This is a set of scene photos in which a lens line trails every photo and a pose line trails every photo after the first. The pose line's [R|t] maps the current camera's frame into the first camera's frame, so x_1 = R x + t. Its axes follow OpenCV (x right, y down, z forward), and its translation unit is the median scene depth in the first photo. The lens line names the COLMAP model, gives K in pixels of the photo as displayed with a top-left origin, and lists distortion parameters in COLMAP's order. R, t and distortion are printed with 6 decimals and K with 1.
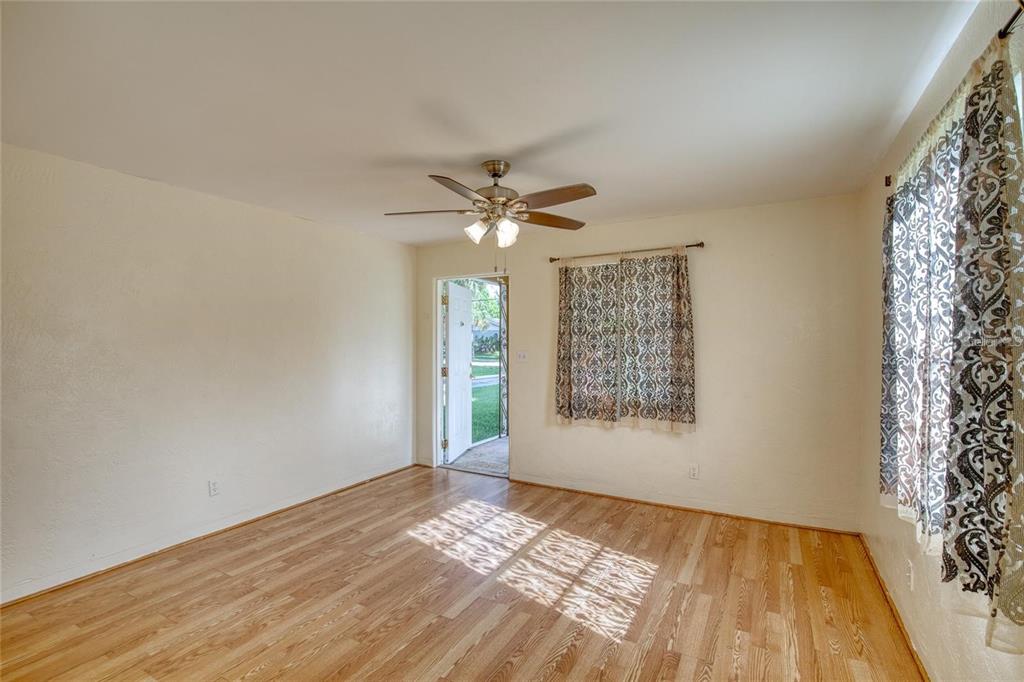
lens RADIAL K [[466.1, 0, 525.1], [0, 466.1, 342.3], [0, 0, 1]] dist [-0.026198, 0.000030]
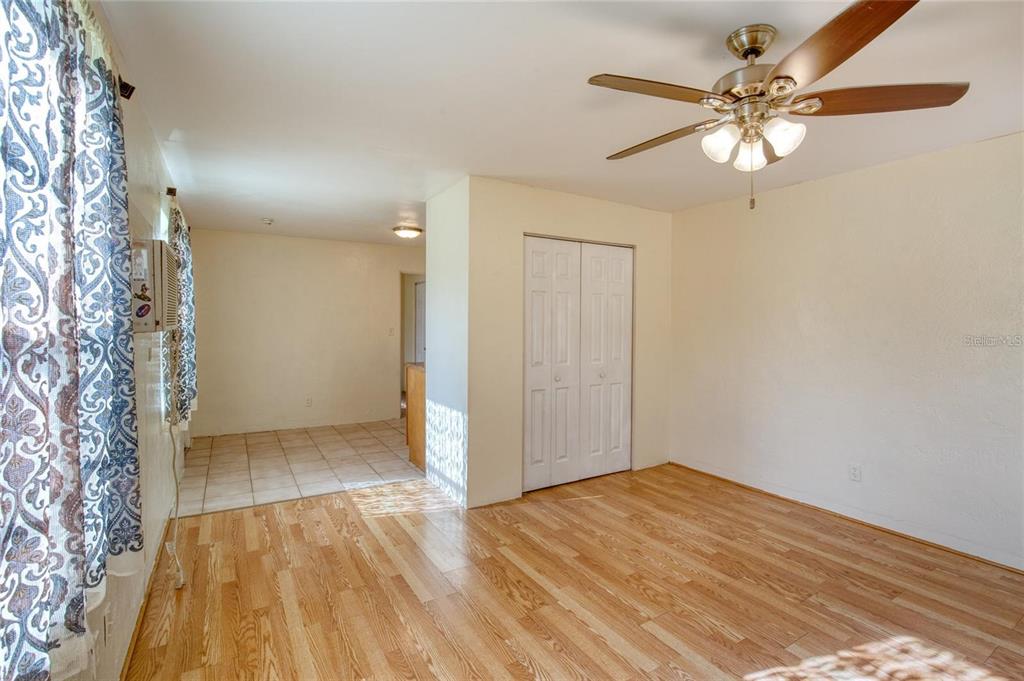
lens RADIAL K [[474.5, 0, 509.9], [0, 474.5, 337.8], [0, 0, 1]] dist [-0.031099, 0.000543]
pose [[-0.518454, 0.028117, -0.854643, 0.658459], [-0.003257, 0.999387, 0.034854, -0.002050], [0.855099, 0.020854, -0.518045, 1.085965]]
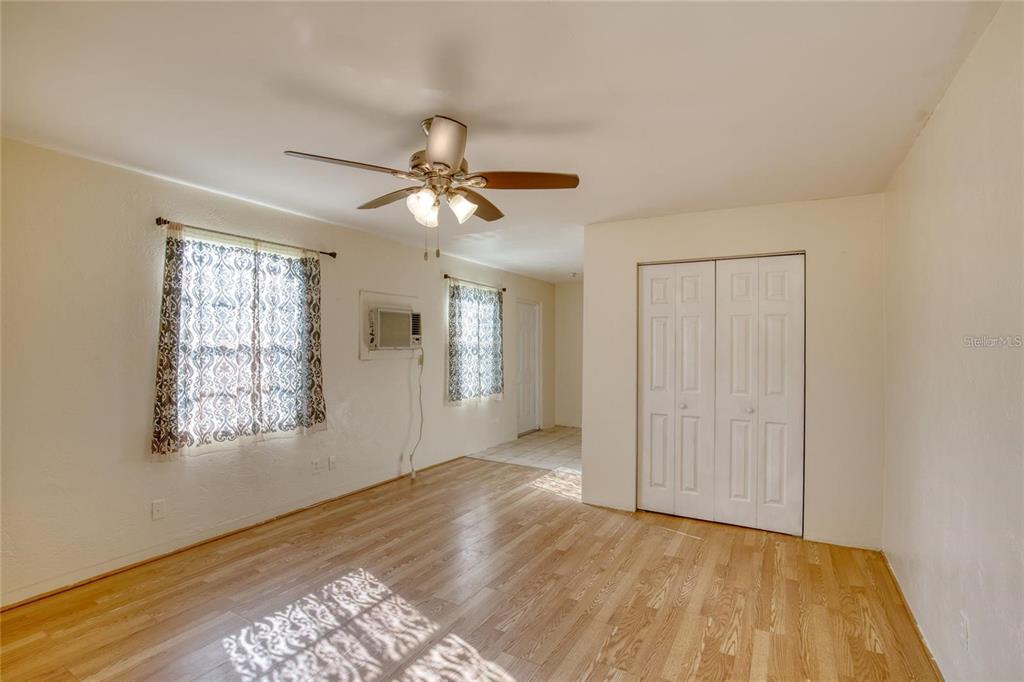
lens RADIAL K [[466.1, 0, 525.1], [0, 466.1, 342.3], [0, 0, 1]] dist [-0.026198, 0.000030]
pose [[-0.999905, -0.008883, 0.010509, -0.227202], [-0.008926, 0.999952, -0.003972, -0.005263], [-0.010473, -0.004065, -0.999937, 1.875275]]
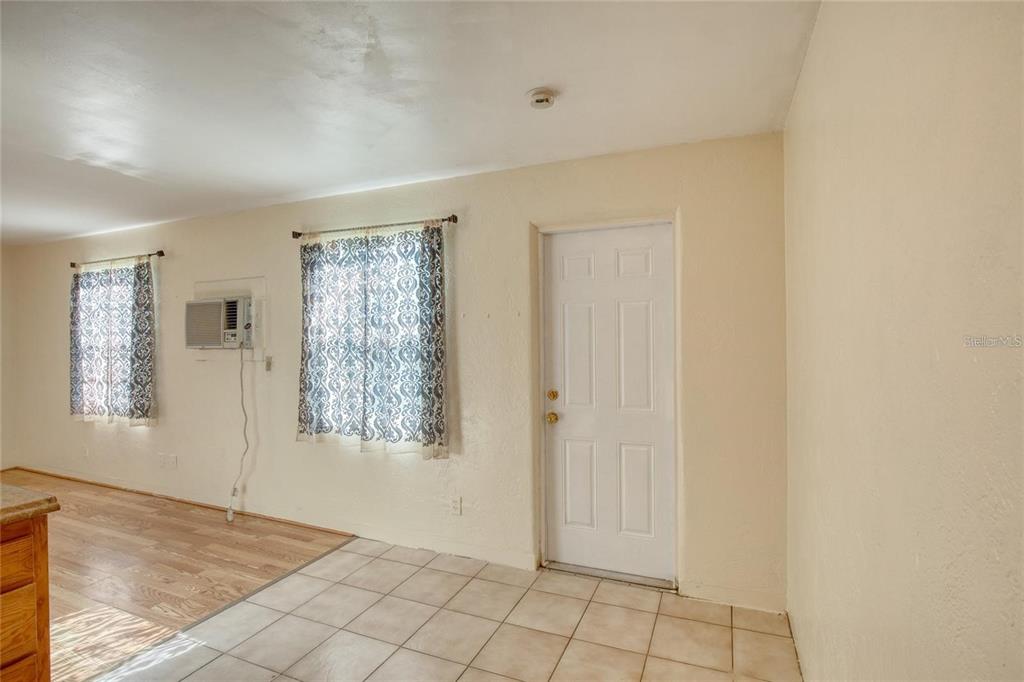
lens RADIAL K [[487.3, 0, 513.9], [0, 487.3, 337.8], [0, 0, 1]] dist [-0.001463, -0.000808]
pose [[-0.081839, 0.001172, 0.996645, -1.271655], [0.007738, 0.999970, -0.000541, -0.004972], [-0.996616, 0.007668, -0.081845, -0.661009]]
